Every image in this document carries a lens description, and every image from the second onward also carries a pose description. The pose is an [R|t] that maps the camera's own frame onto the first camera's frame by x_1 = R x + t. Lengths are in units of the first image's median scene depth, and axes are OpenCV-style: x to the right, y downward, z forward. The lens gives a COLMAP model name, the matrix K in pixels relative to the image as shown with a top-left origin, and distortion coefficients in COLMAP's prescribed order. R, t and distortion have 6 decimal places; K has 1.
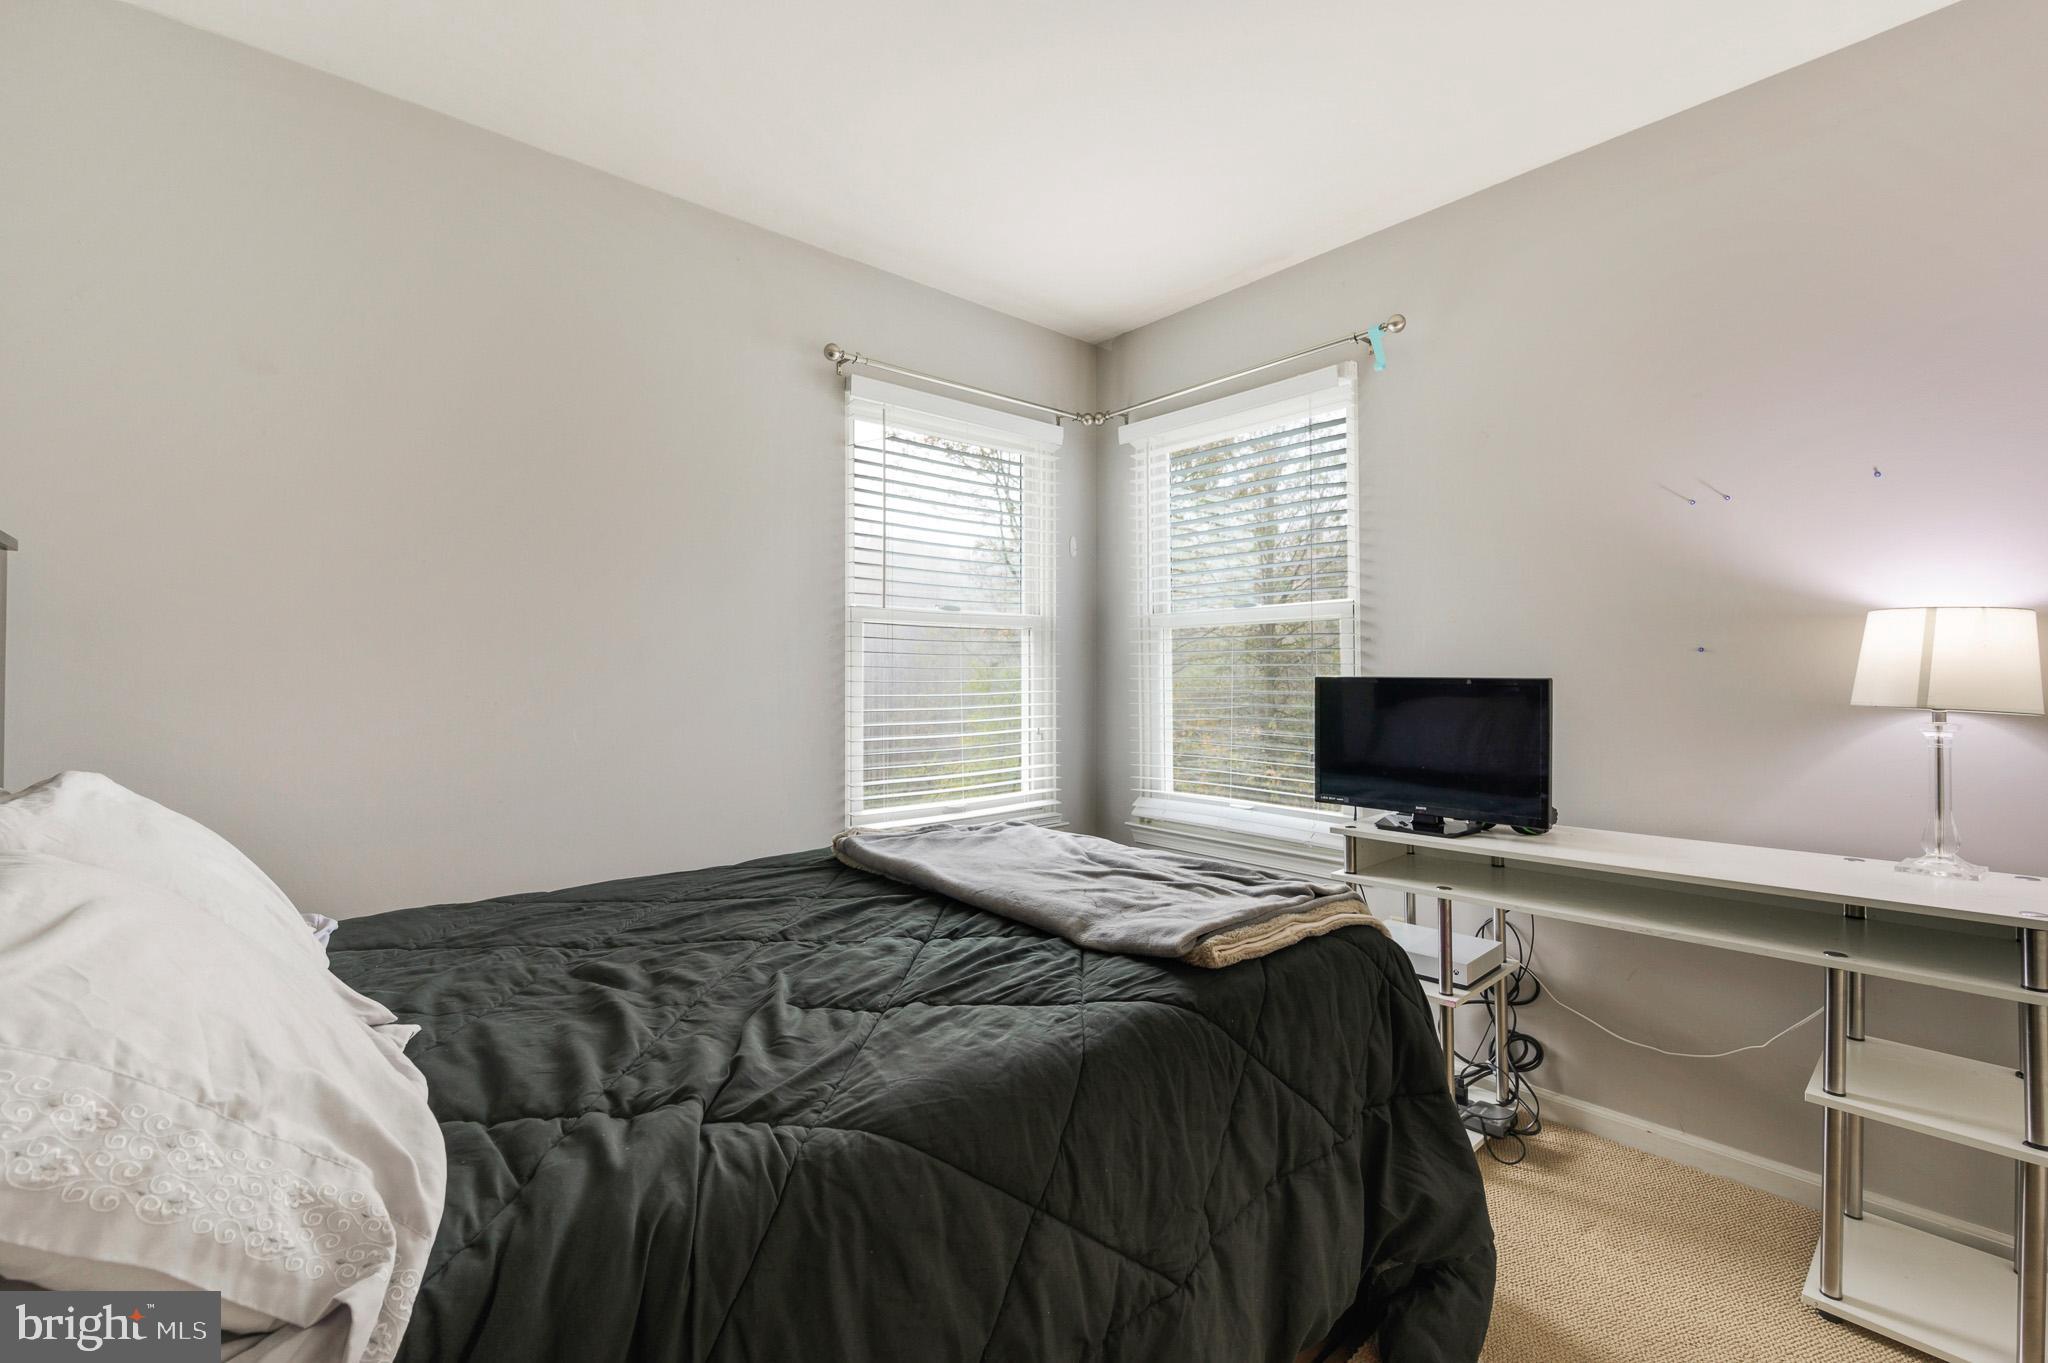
lens RADIAL K [[882.7, 0, 1024.0], [0, 882.7, 681.5], [0, 0, 1]] dist [-0.000784, -0.000061]
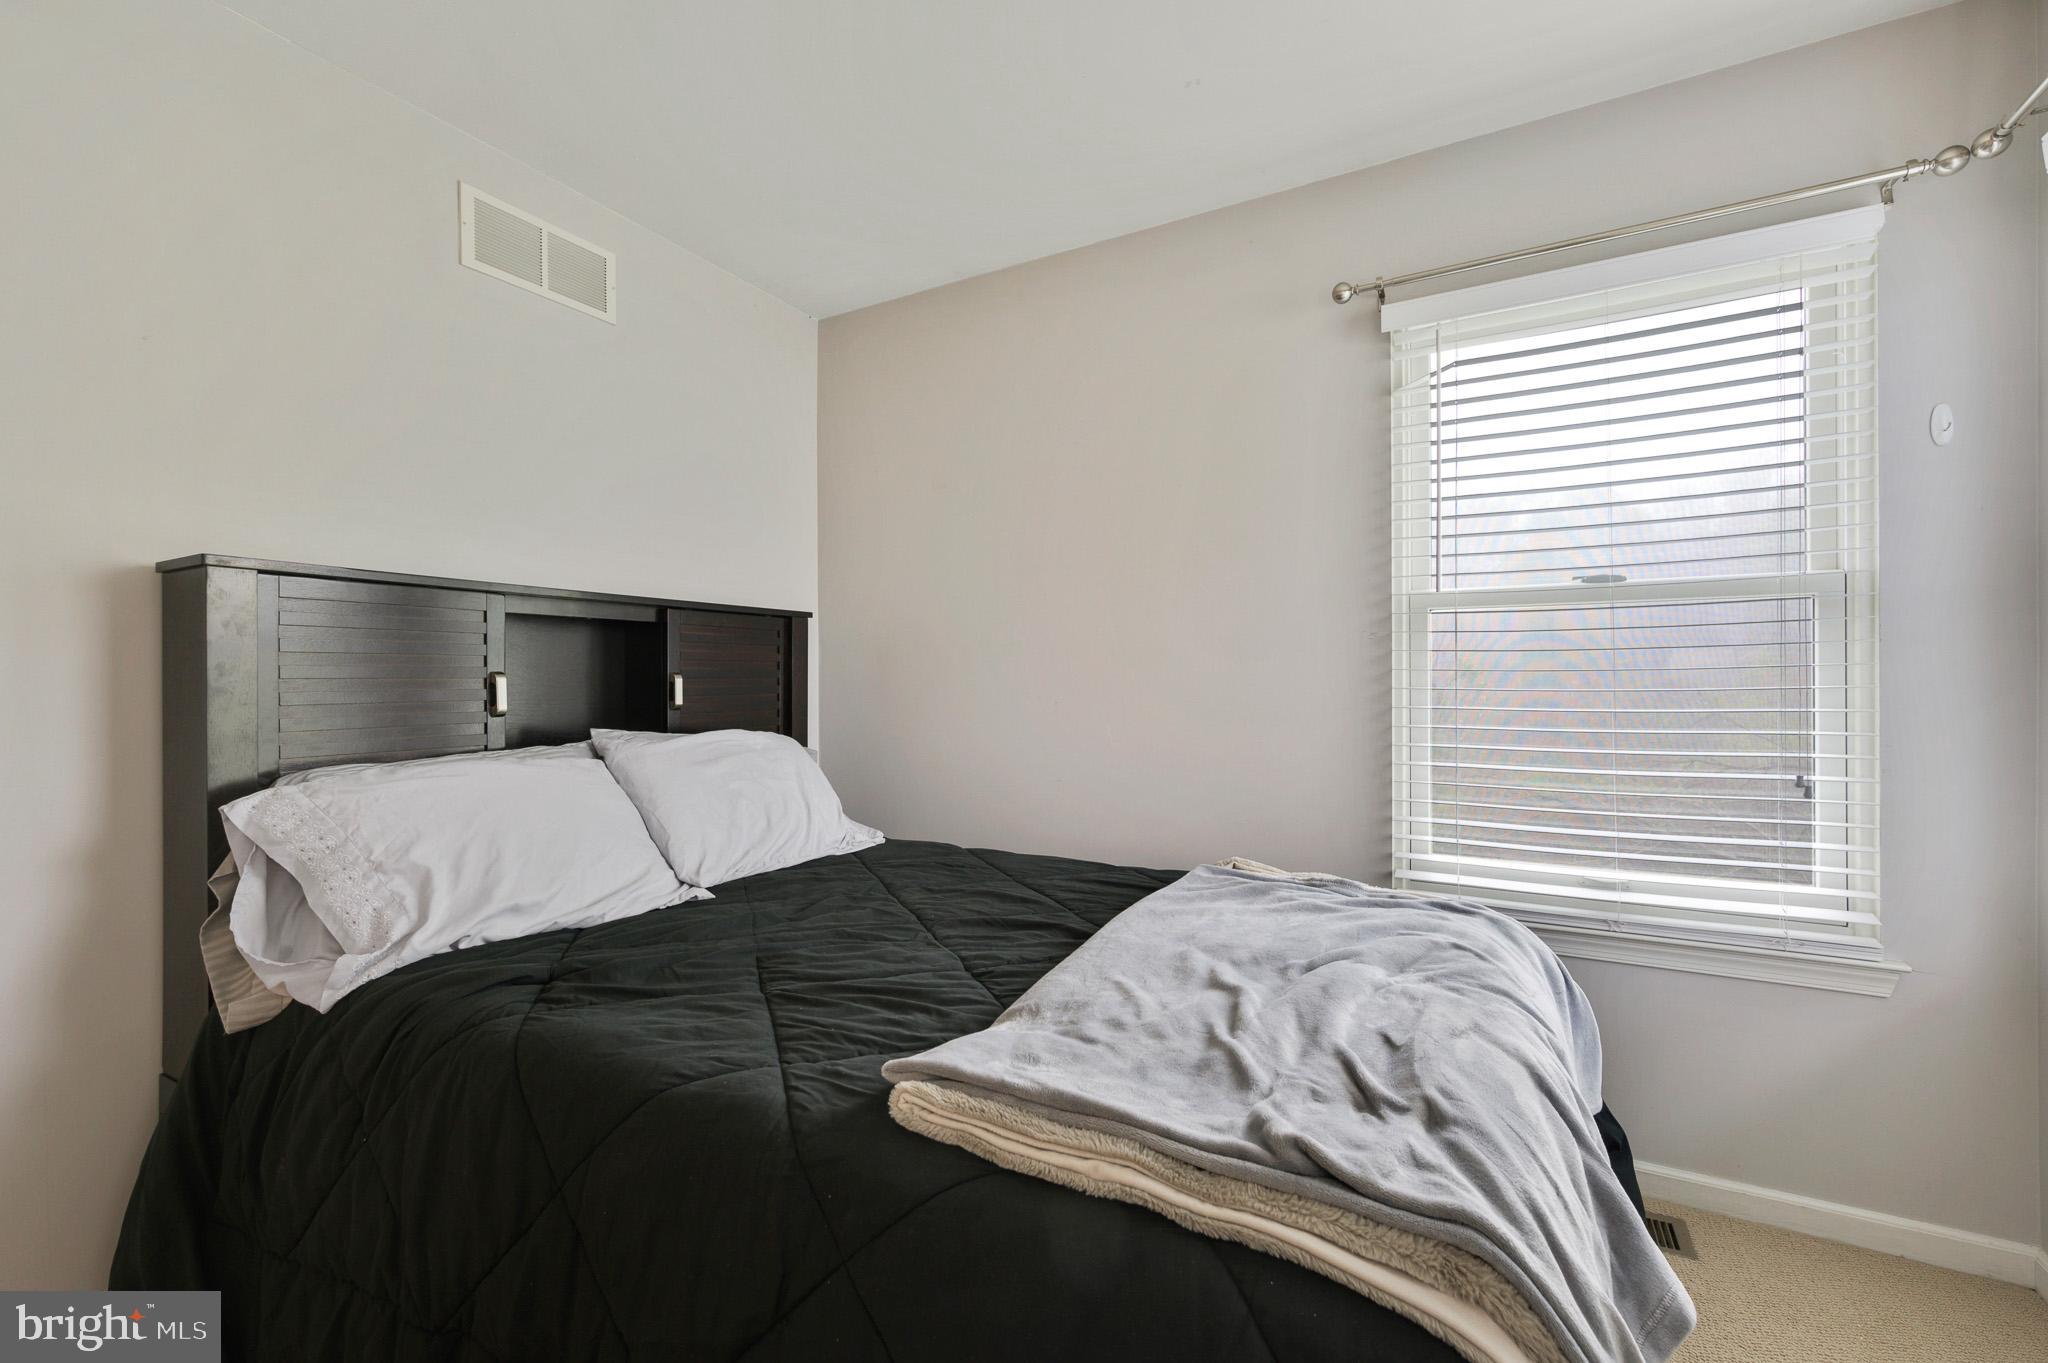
lens RADIAL K [[842.2, 0, 1024.0], [0, 842.2, 681.5], [0, 0, 1]] dist [-0.000415, -0.000217]
pose [[0.333155, 0.001746, -0.942870, 0.716207], [-0.004774, 0.999989, 0.000165, -0.007995], [0.942860, 0.004446, 0.333159, 0.742220]]
